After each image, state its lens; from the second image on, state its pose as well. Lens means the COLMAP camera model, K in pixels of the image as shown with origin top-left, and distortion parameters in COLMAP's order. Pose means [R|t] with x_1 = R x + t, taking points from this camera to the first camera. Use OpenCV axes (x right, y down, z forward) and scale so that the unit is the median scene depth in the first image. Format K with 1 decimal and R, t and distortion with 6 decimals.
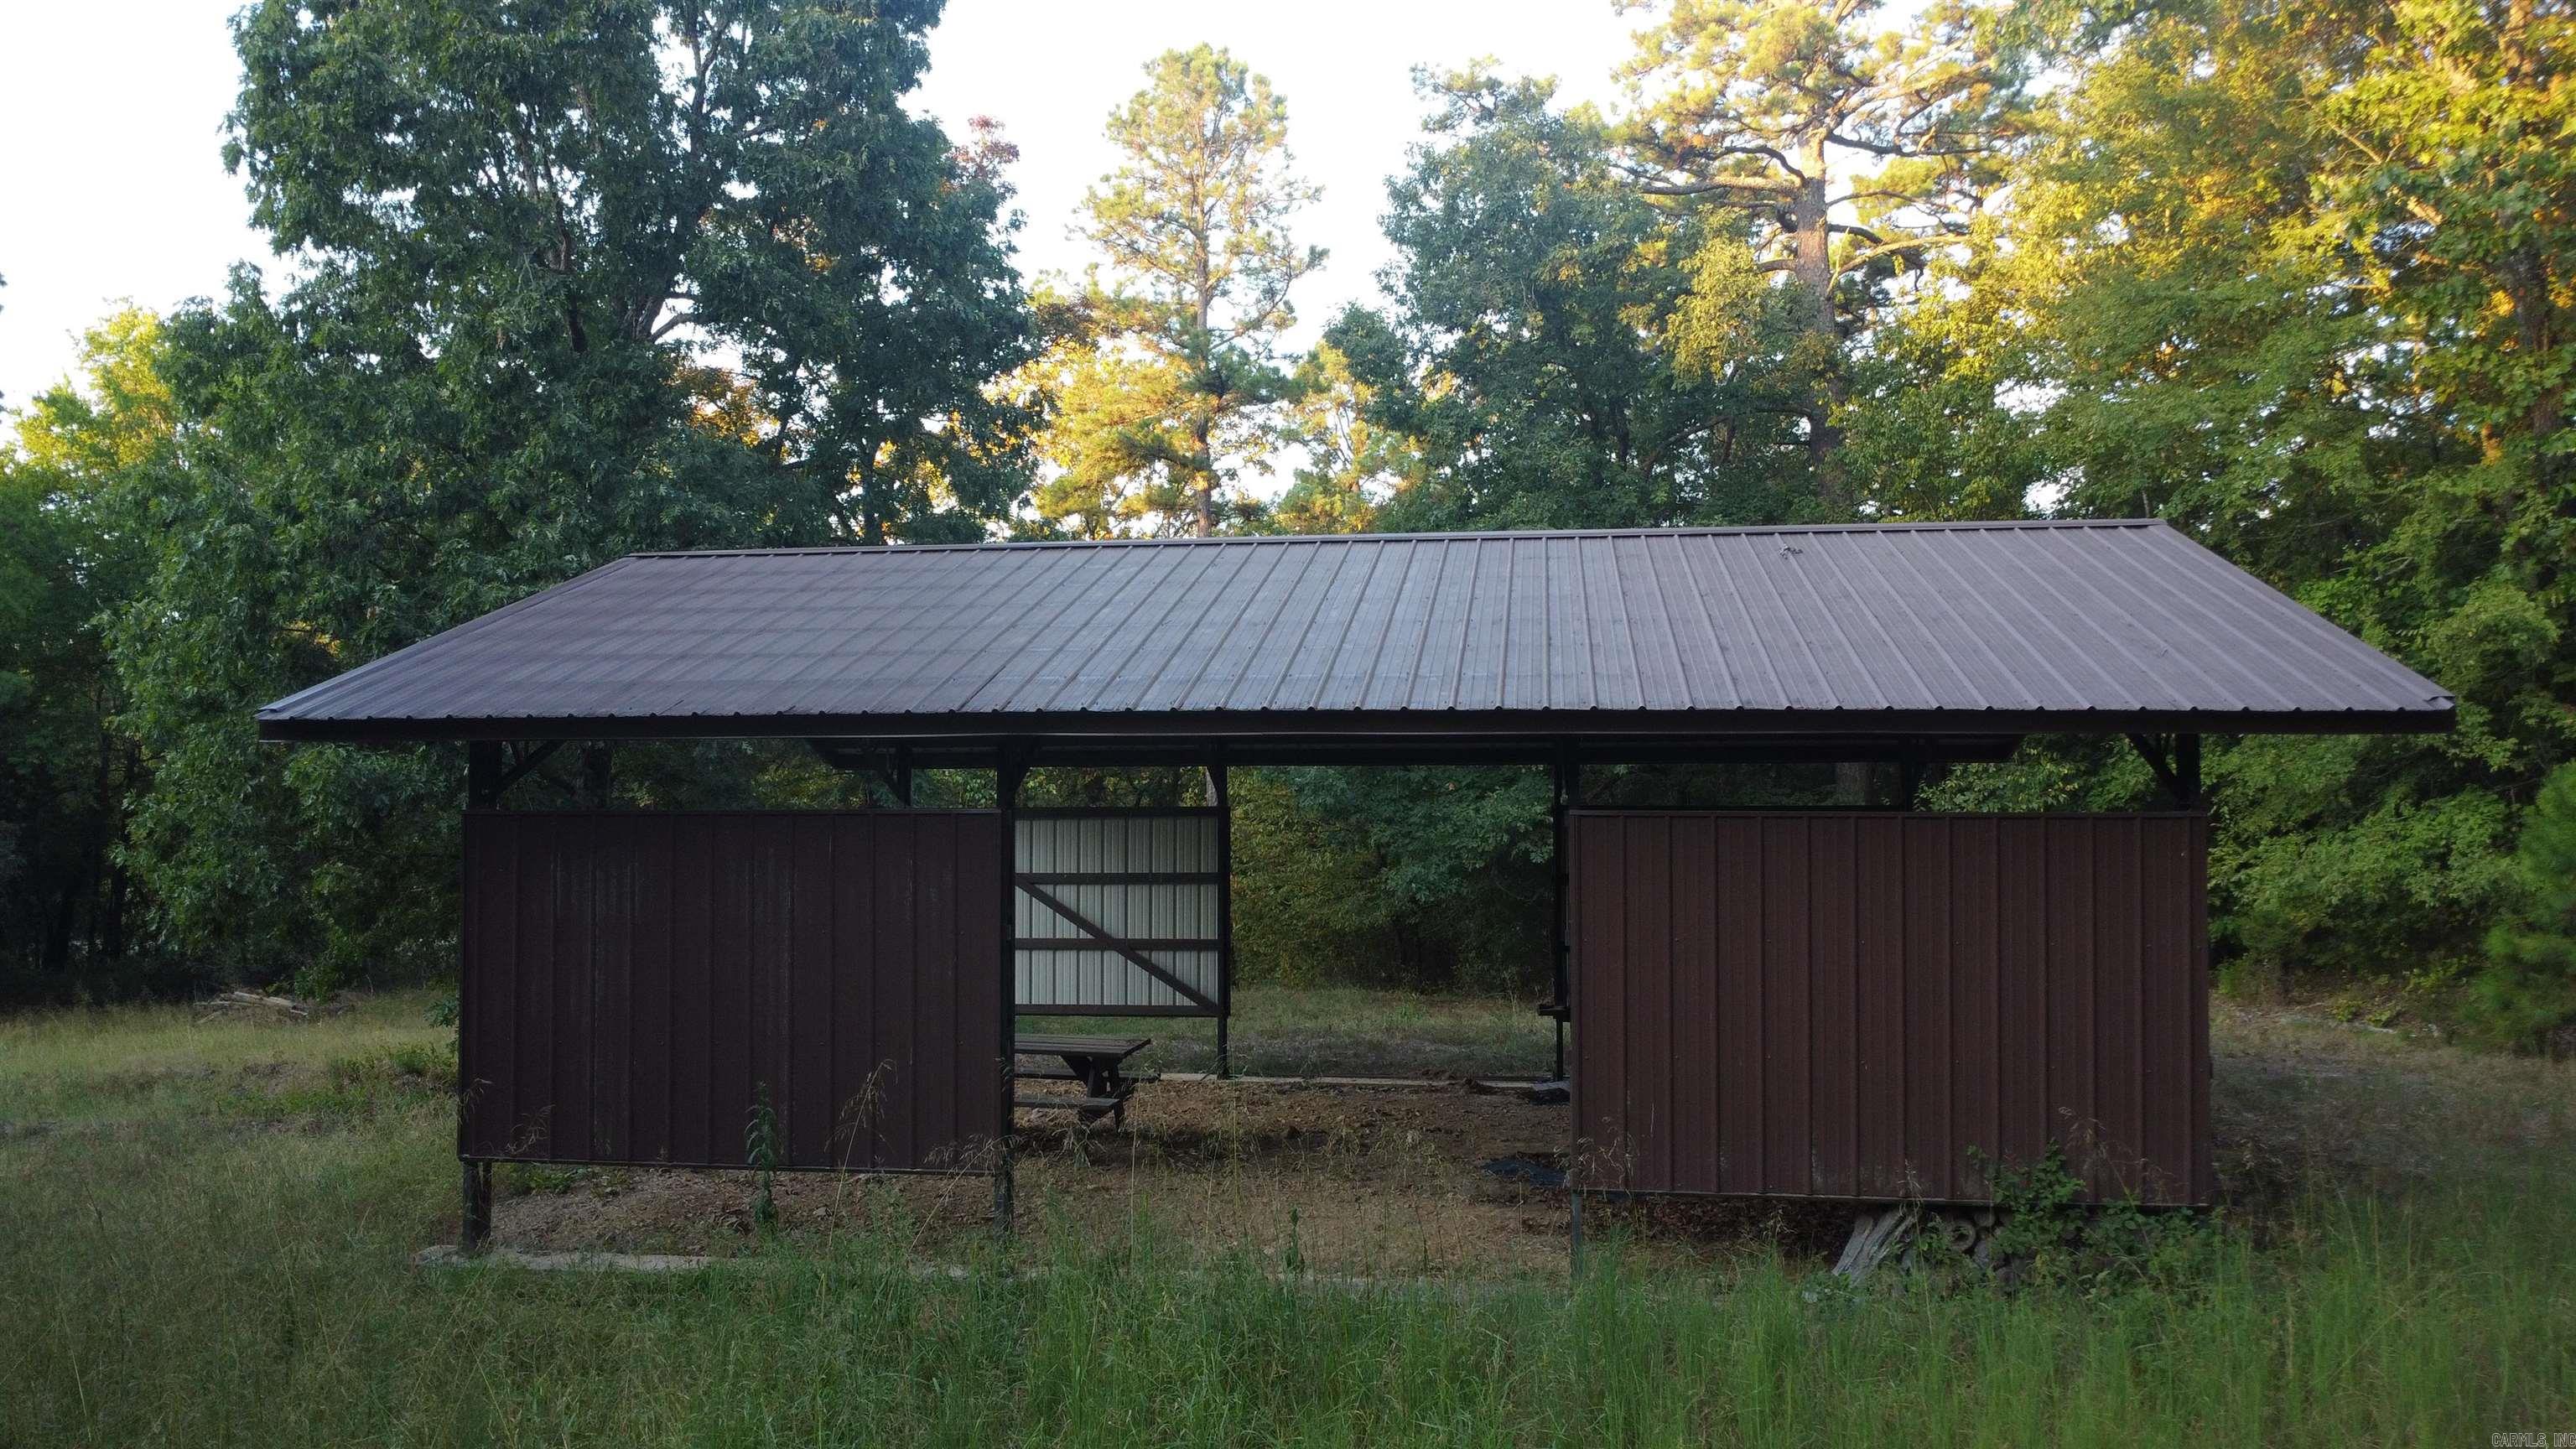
lens RADIAL K [[1843.6, 0, 1288.0], [0, 1843.6, 724.5], [0, 0, 1]] dist [-0.040194, 0.006935]
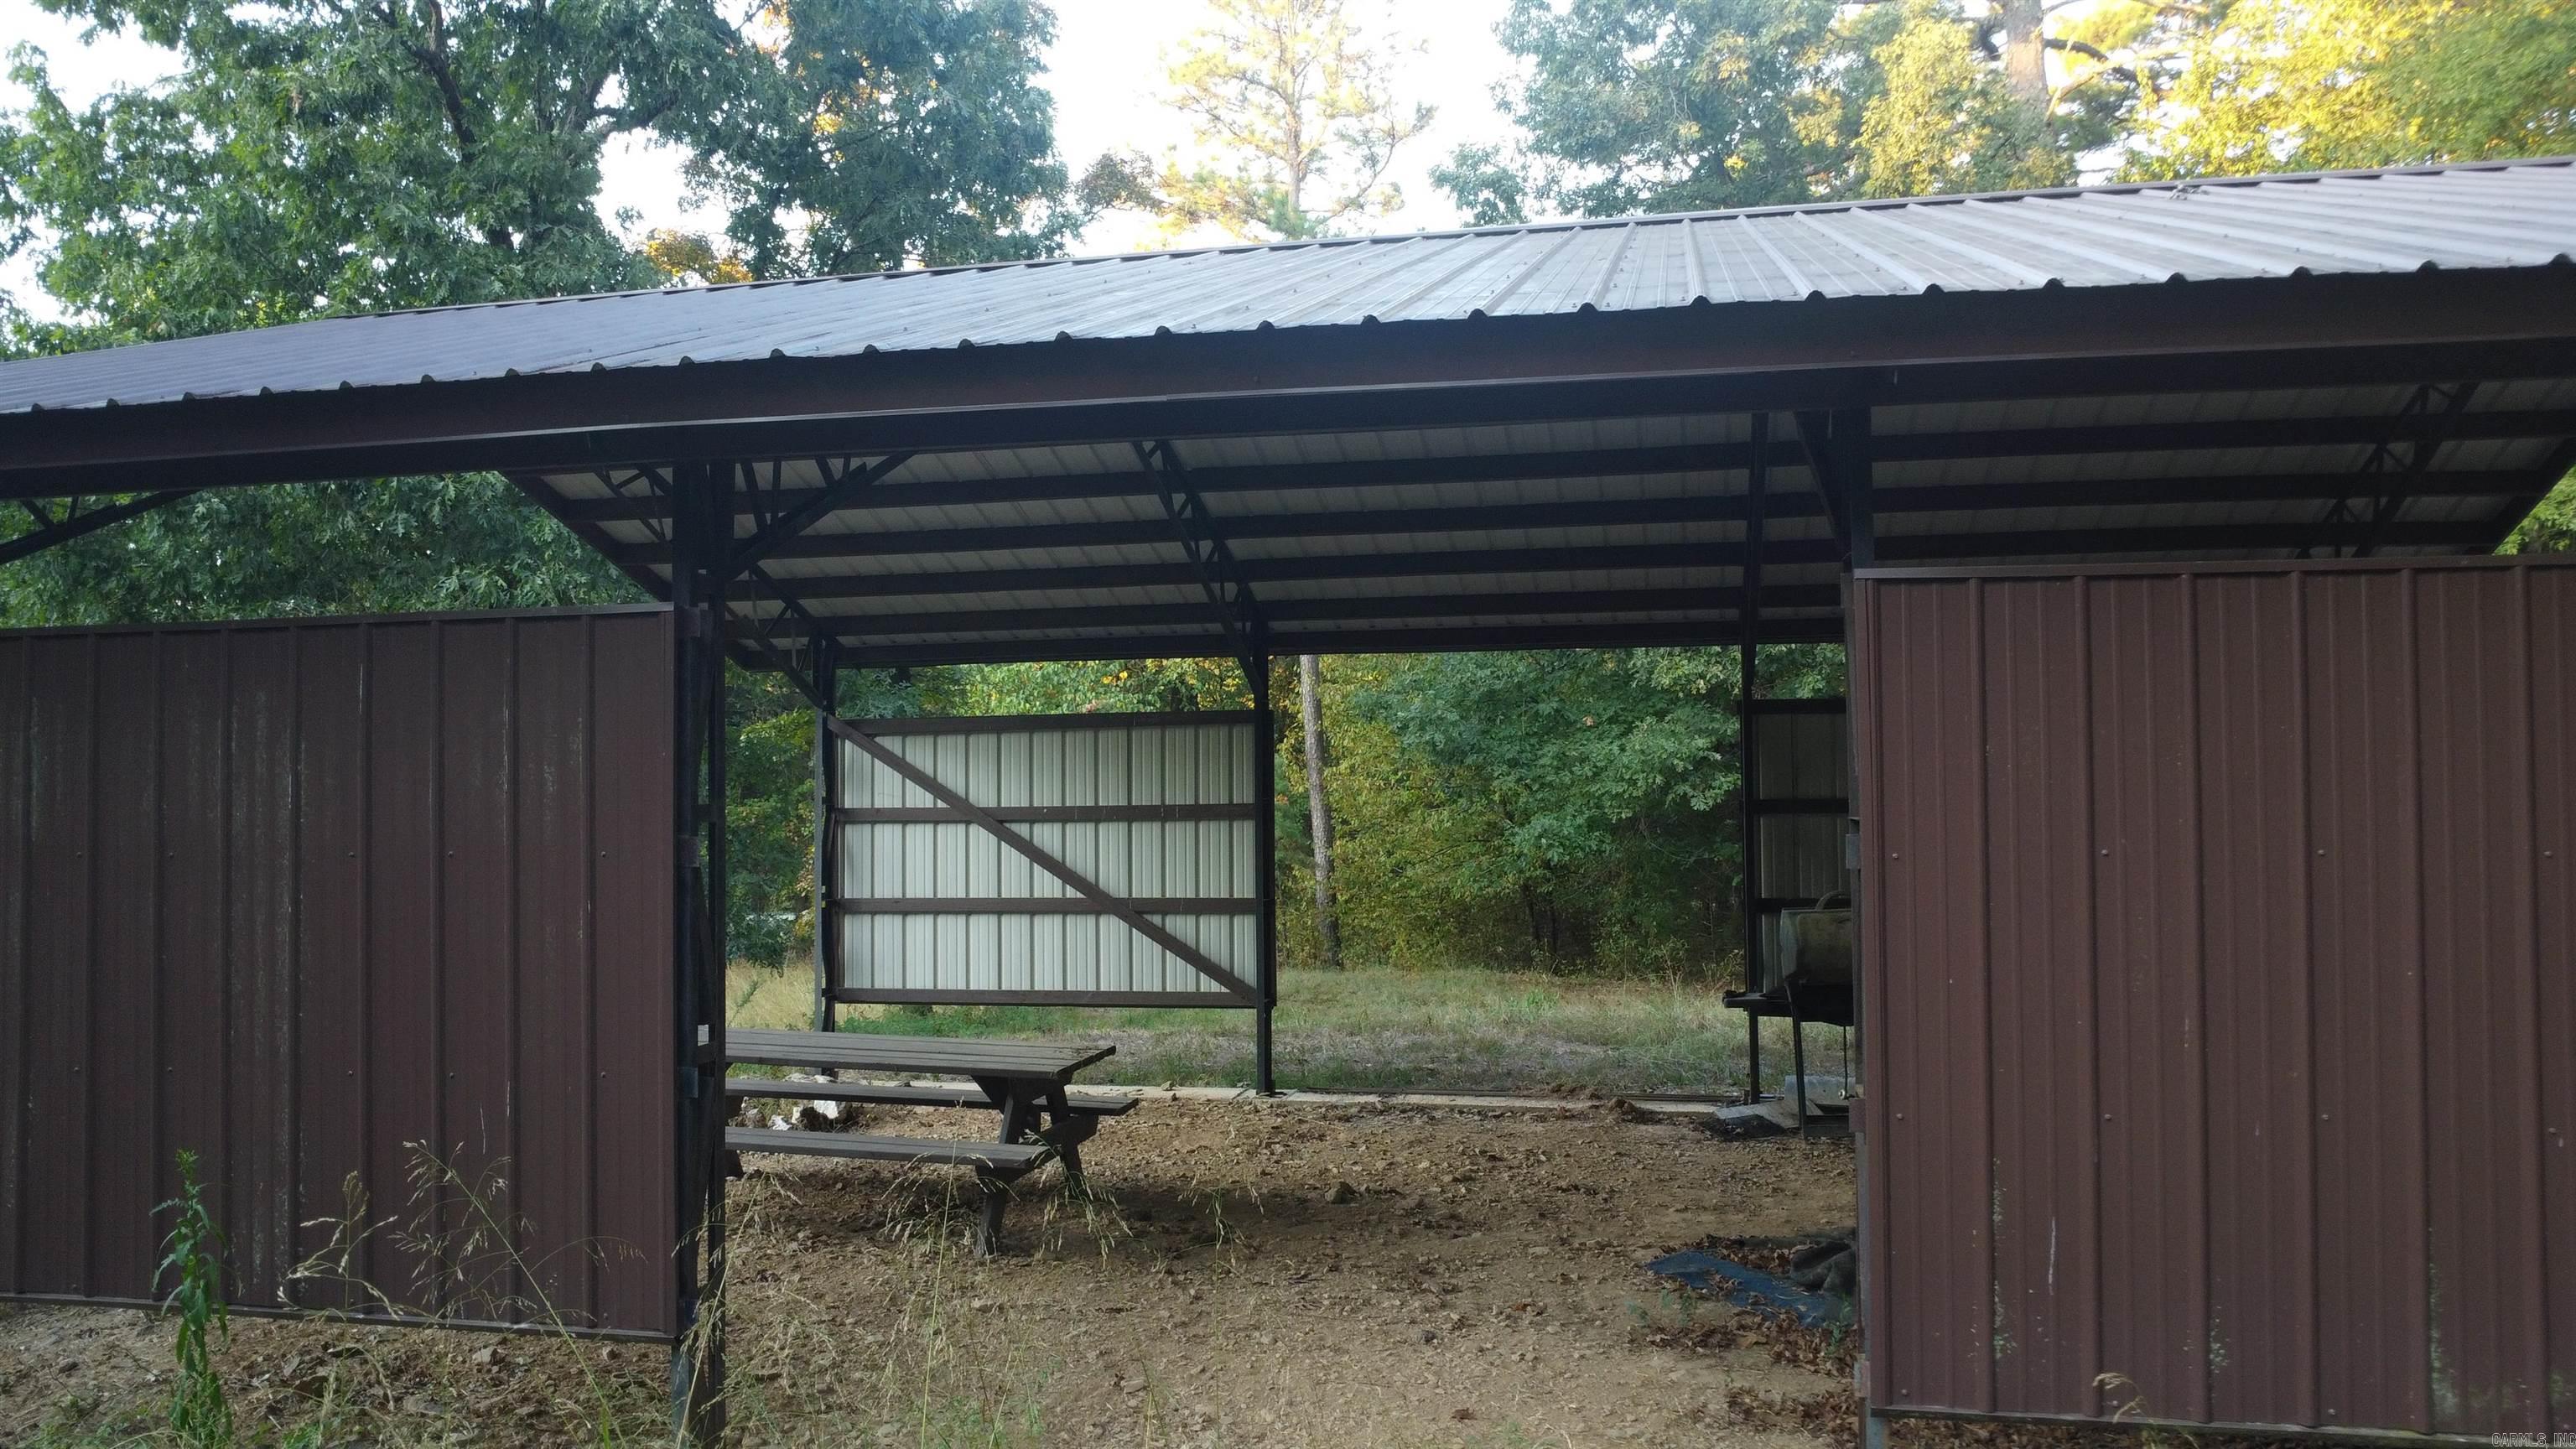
lens RADIAL K [[1843.6, 0, 1288.0], [0, 1843.6, 724.5], [0, 0, 1]] dist [-0.040194, 0.006935]
pose [[0.997240, -0.010633, -0.073475, 0.025553], [0.011361, 0.999890, 0.009497, 0.043113], [0.073366, -0.010306, 0.997252, 0.295063]]
